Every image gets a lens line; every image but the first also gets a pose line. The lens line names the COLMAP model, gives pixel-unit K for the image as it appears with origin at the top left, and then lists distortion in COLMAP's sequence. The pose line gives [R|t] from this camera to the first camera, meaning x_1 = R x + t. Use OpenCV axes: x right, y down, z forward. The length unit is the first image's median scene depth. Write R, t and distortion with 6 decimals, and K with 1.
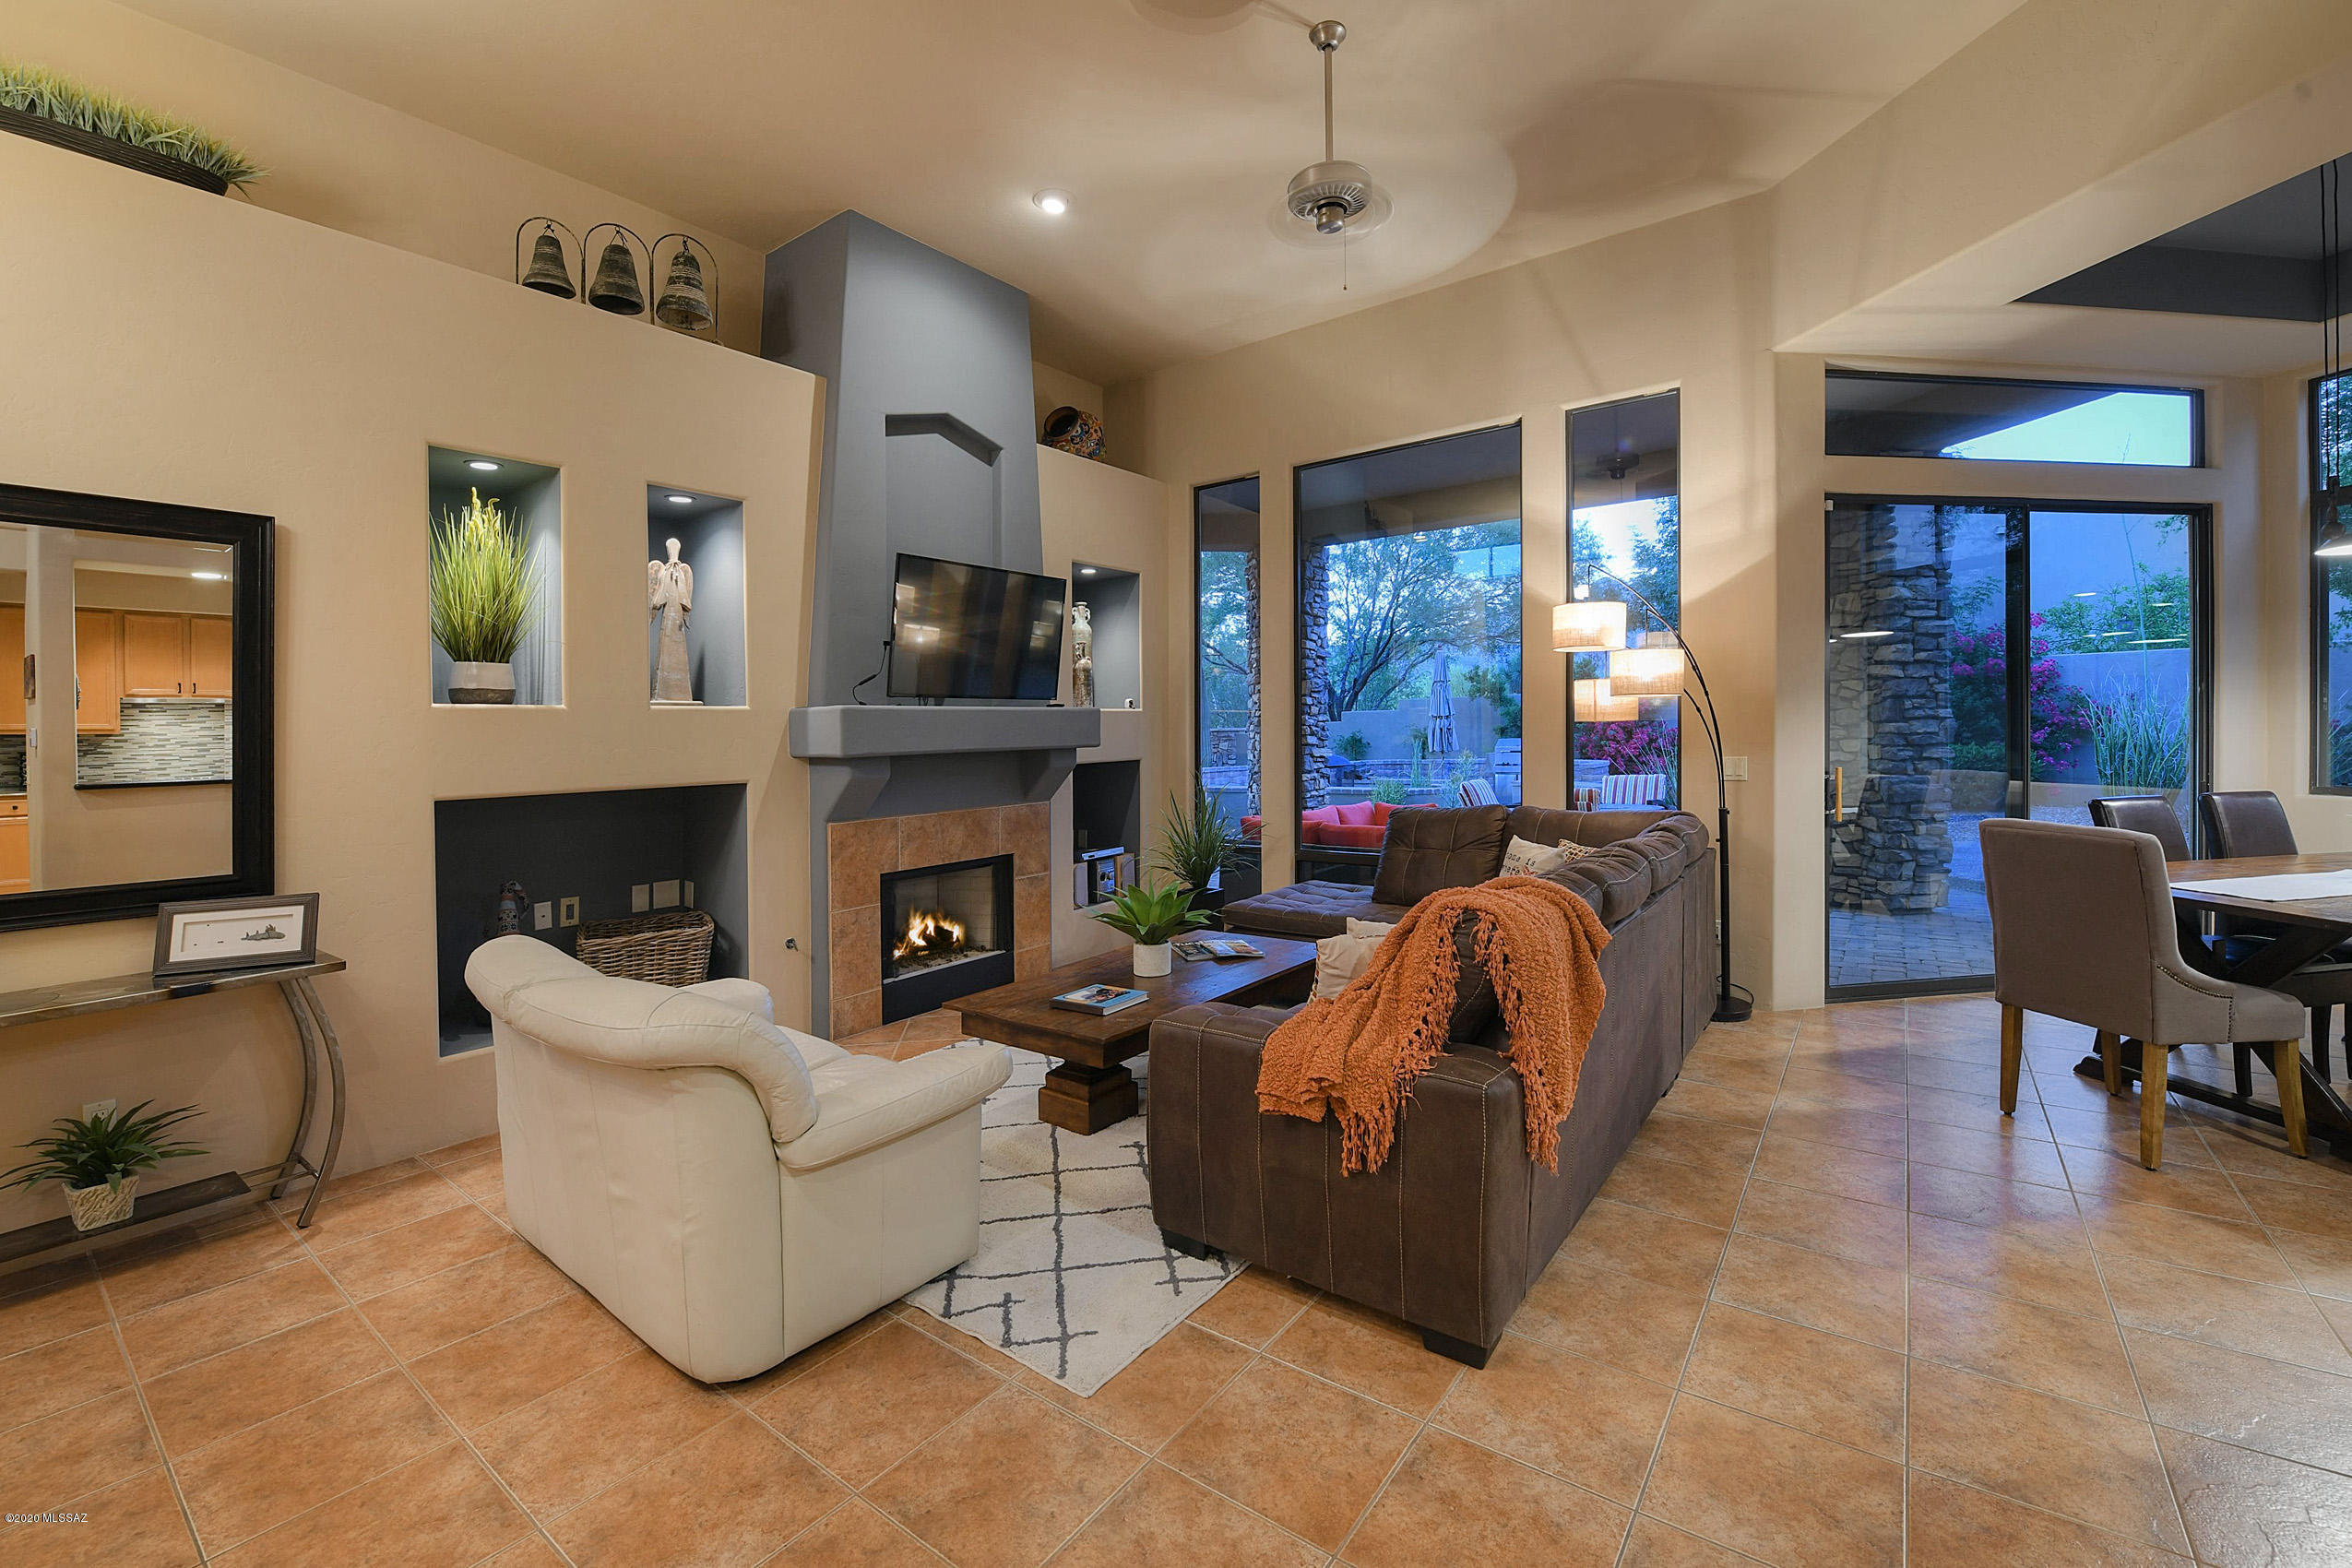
lens RADIAL K [[1003.2, 0, 1168.9], [0, 1003.2, 725.3], [0, 0, 1]] dist [-0.007435, -0.003598]
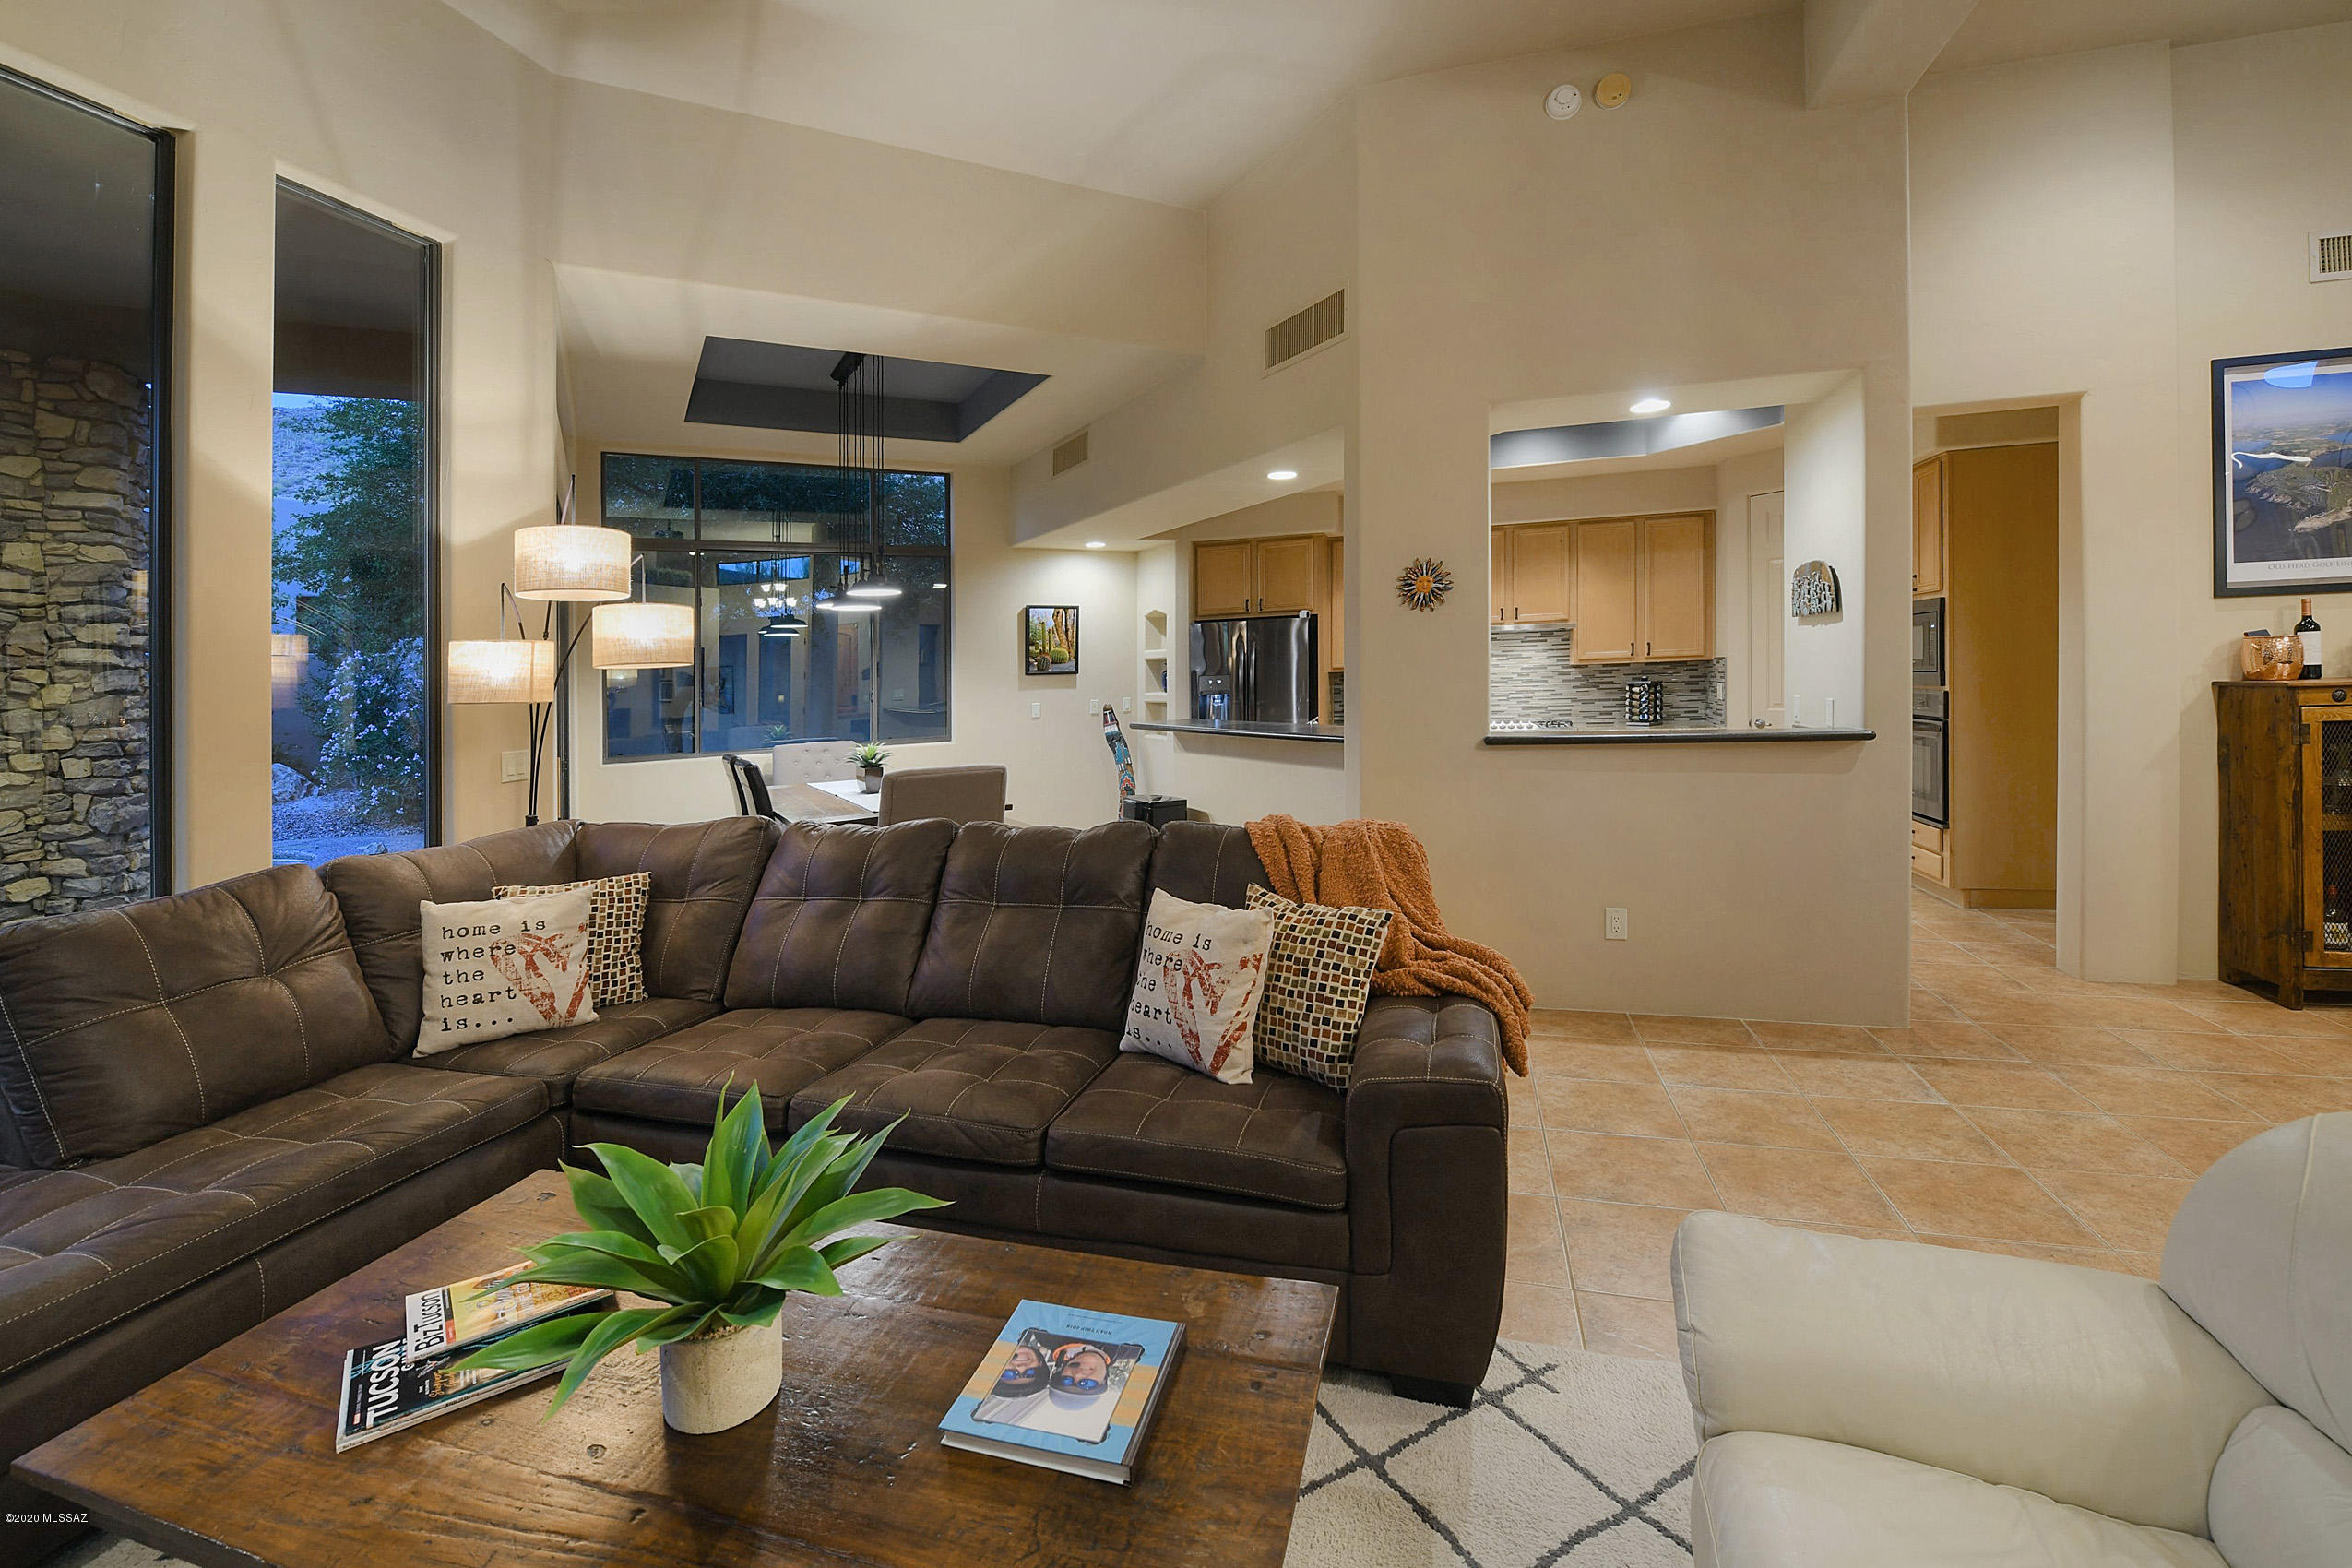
lens RADIAL K [[1003.2, 0, 1062.8], [0, 1003.2, 705.6], [0, 0, 1]] dist [-0.007435, -0.003598]
pose [[-0.366696, 0.005790, 0.930323, -0.348713], [0.040561, 0.999129, 0.009769, 0.003954], [-0.929456, 0.041317, -0.366611, 0.973351]]
